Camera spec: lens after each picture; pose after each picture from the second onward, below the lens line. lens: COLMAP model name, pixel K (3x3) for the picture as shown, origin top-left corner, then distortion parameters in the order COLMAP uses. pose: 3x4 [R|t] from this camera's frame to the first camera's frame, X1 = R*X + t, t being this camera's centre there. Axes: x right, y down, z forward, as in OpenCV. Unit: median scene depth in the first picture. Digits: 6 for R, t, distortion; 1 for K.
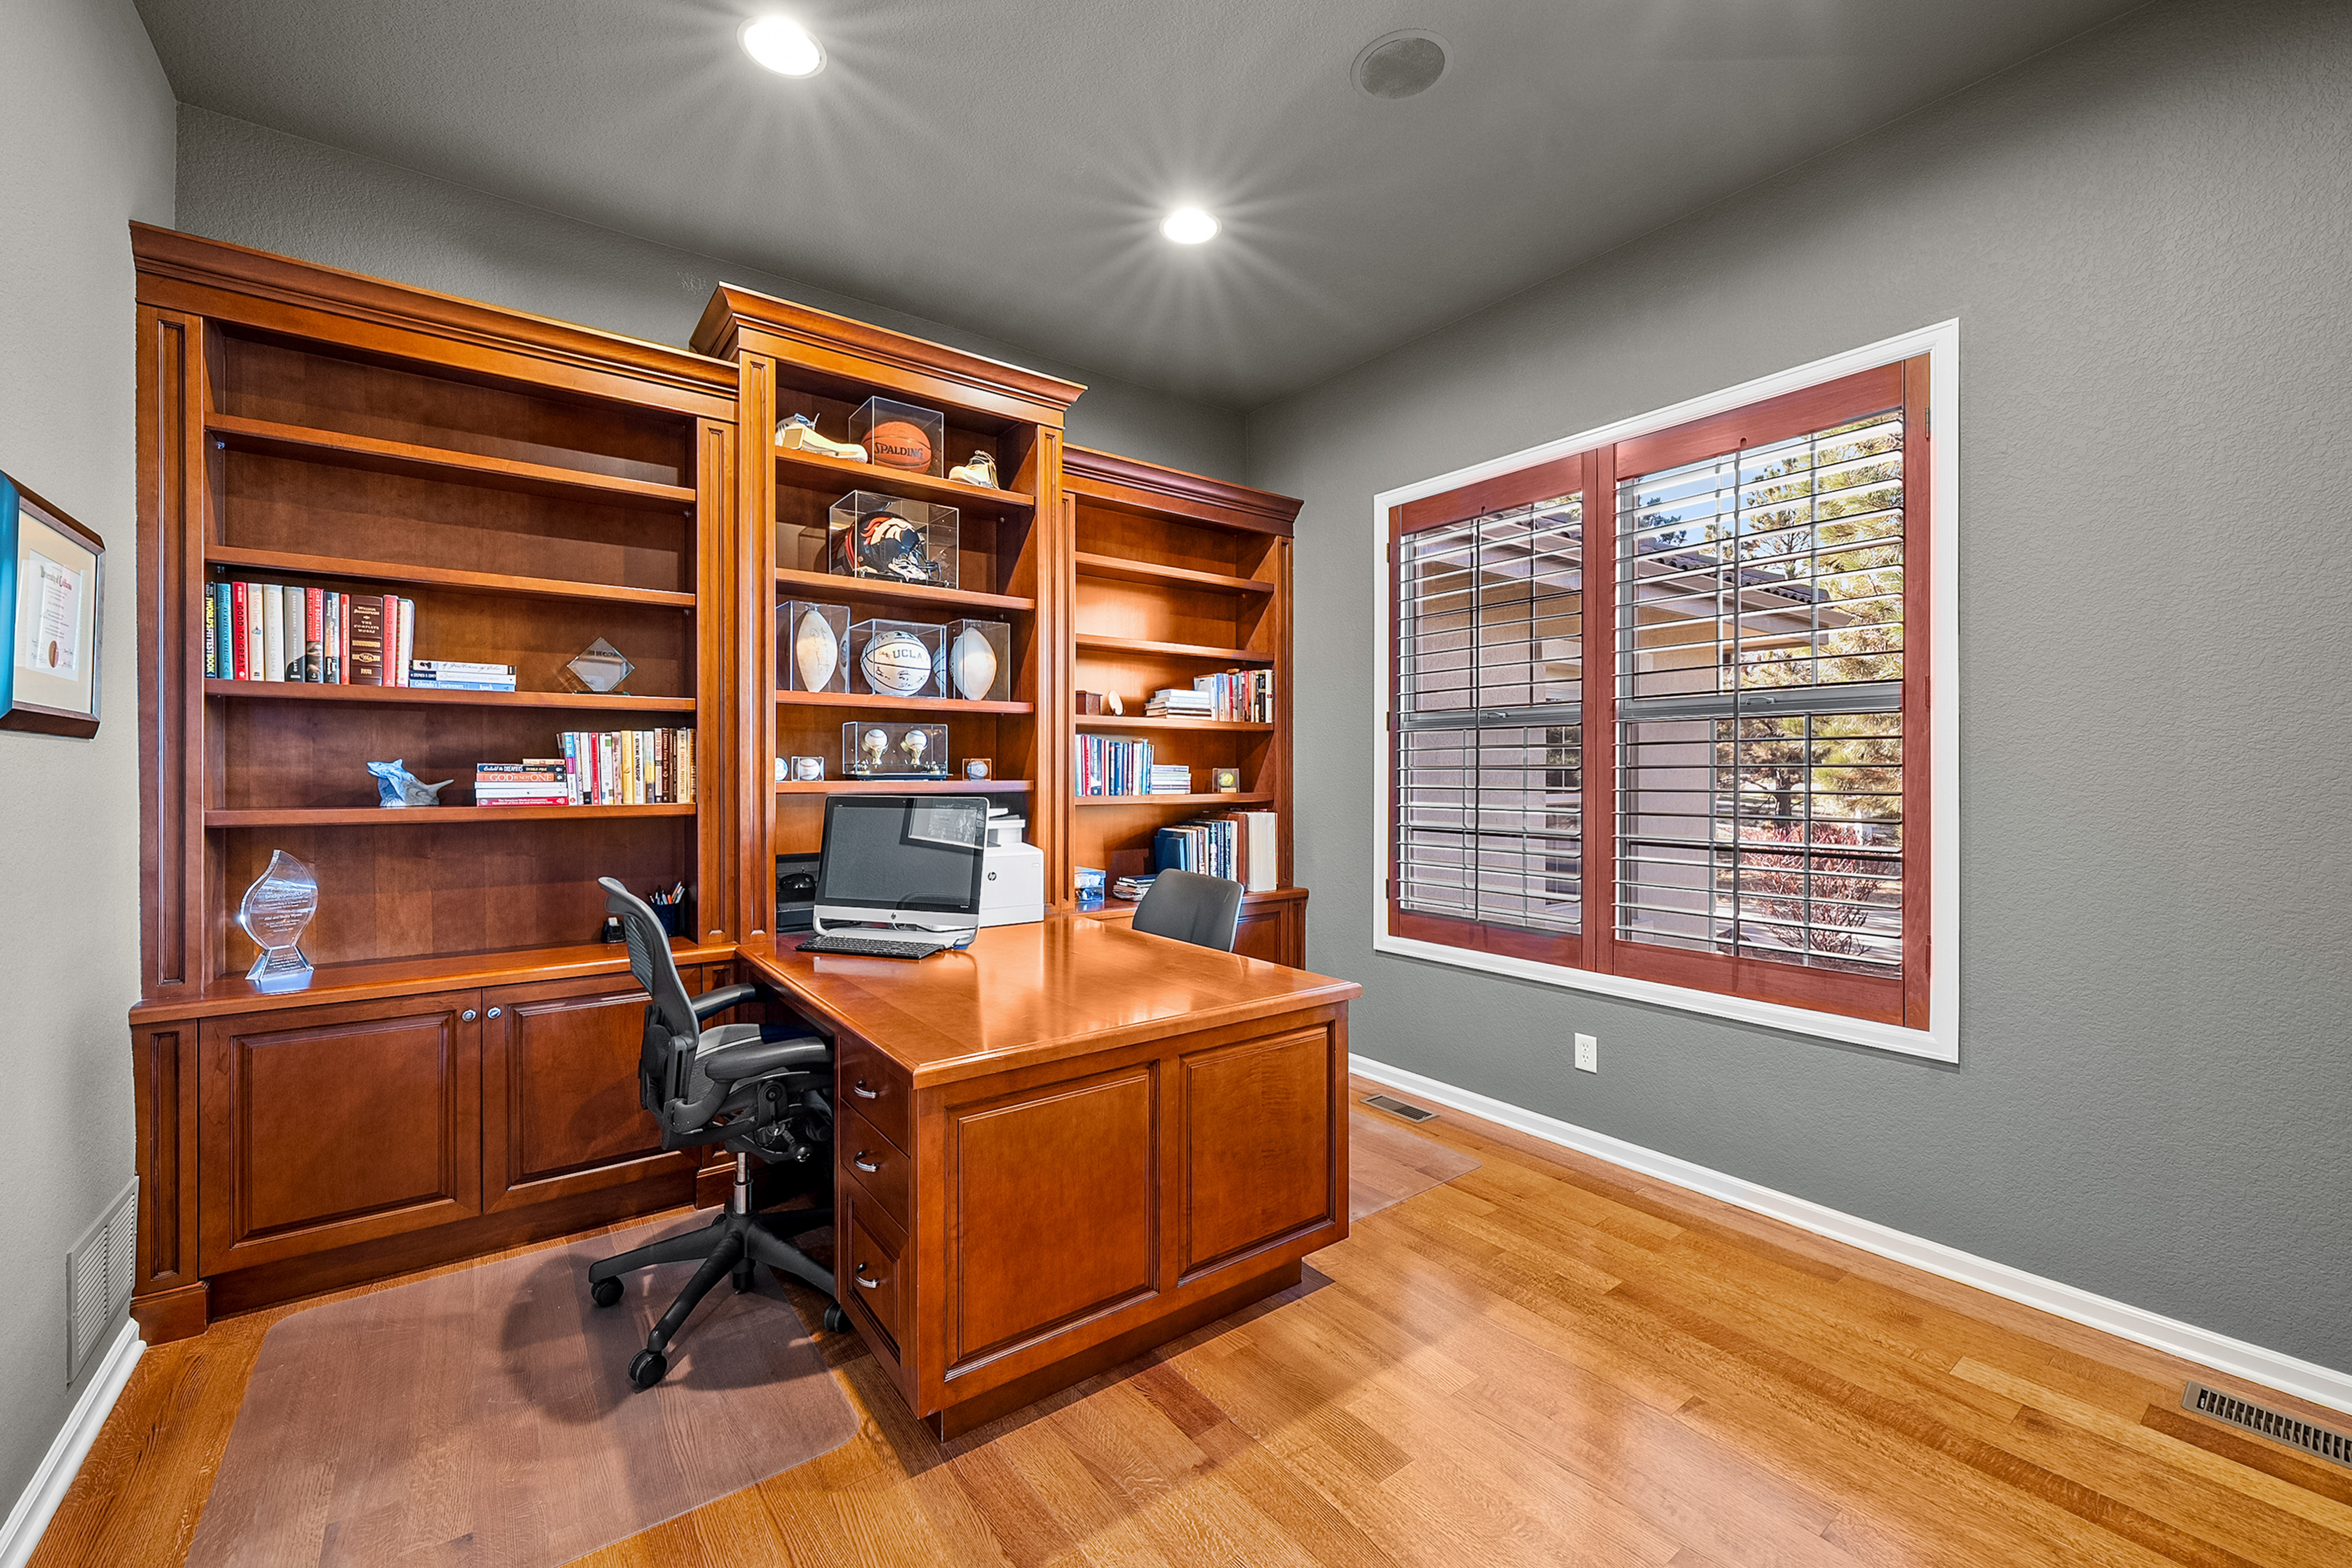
lens RADIAL K [[939.5, 0, 1161.3], [0, 939.5, 772.5], [0, 0, 1]] dist [-0.001442, -0.000962]
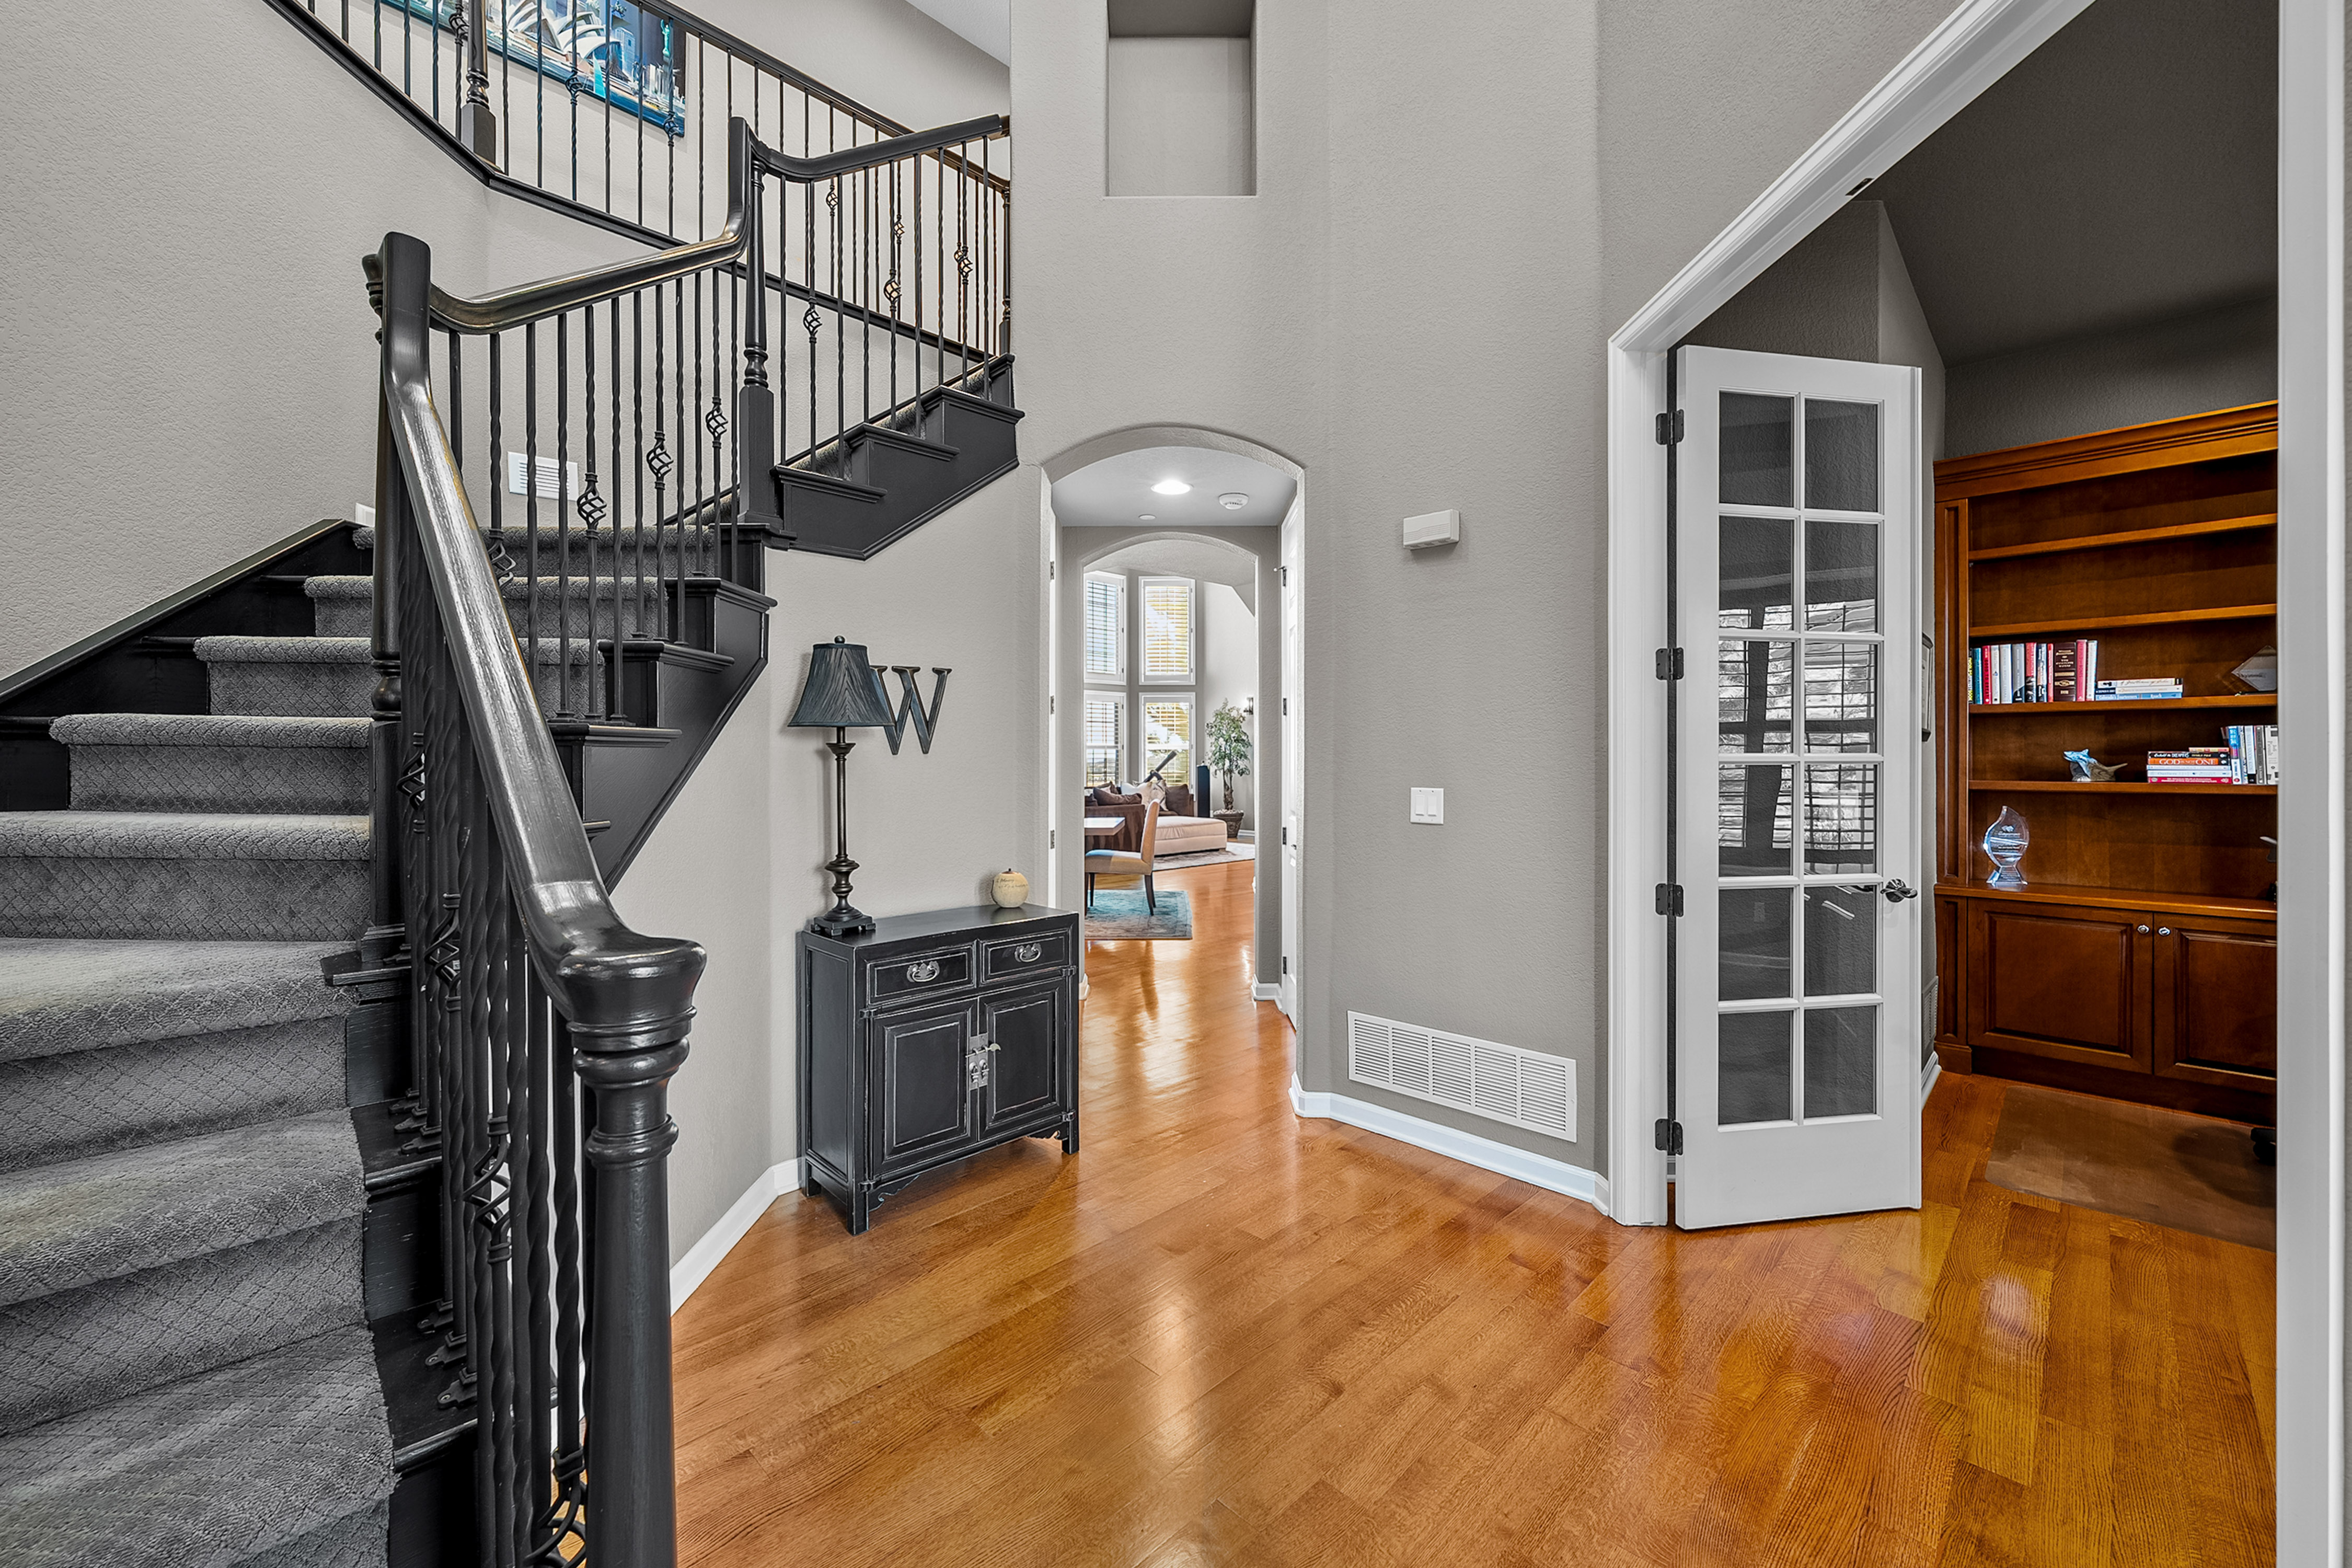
lens RADIAL K [[939.5, 0, 1179.3], [0, 939.5, 764.1], [0, 0, 1]] dist [-0.001442, -0.000962]
pose [[0.162304, 0.003438, -0.986735, 0.413493], [0.002896, 0.999988, 0.003960, -0.000875], [0.986737, -0.003500, 0.162292, -0.652710]]
